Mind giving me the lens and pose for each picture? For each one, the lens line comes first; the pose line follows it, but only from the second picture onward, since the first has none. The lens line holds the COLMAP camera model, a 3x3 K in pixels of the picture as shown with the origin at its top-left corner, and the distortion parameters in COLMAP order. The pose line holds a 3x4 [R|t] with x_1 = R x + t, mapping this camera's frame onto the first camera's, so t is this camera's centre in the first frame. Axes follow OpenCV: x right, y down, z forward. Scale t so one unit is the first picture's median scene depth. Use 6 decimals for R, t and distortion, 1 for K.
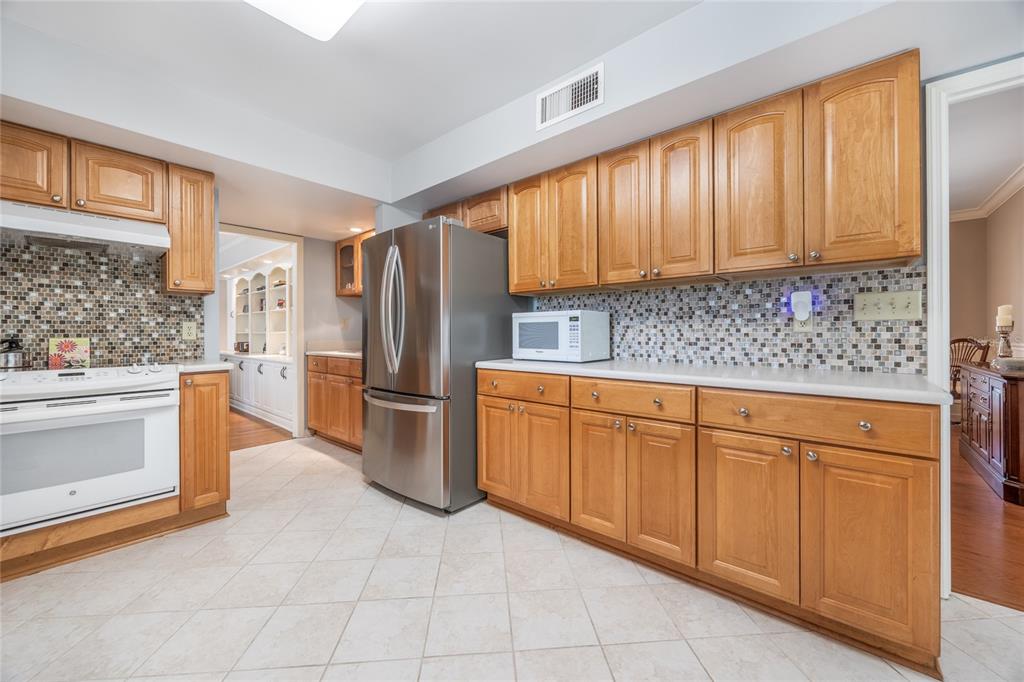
lens RADIAL K [[395.5, 0, 512.4], [0, 395.5, 334.9], [0, 0, 1]] dist [0.000096, -0.000075]
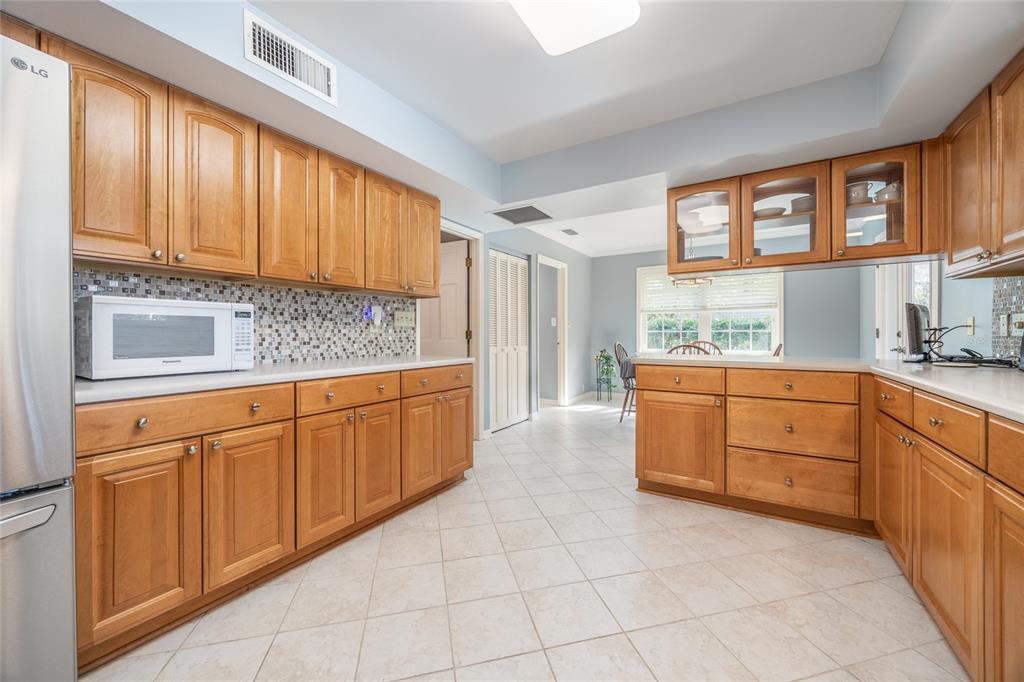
lens RADIAL K [[395.5, 0, 512.7], [0, 395.5, 335.7], [0, 0, 1]] dist [0.000096, -0.000075]
pose [[-0.166267, -0.003012, 0.986076, -0.751206], [0.002969, 0.999989, 0.003555, 0.000142], [-0.986076, 0.003519, -0.166256, 0.639101]]
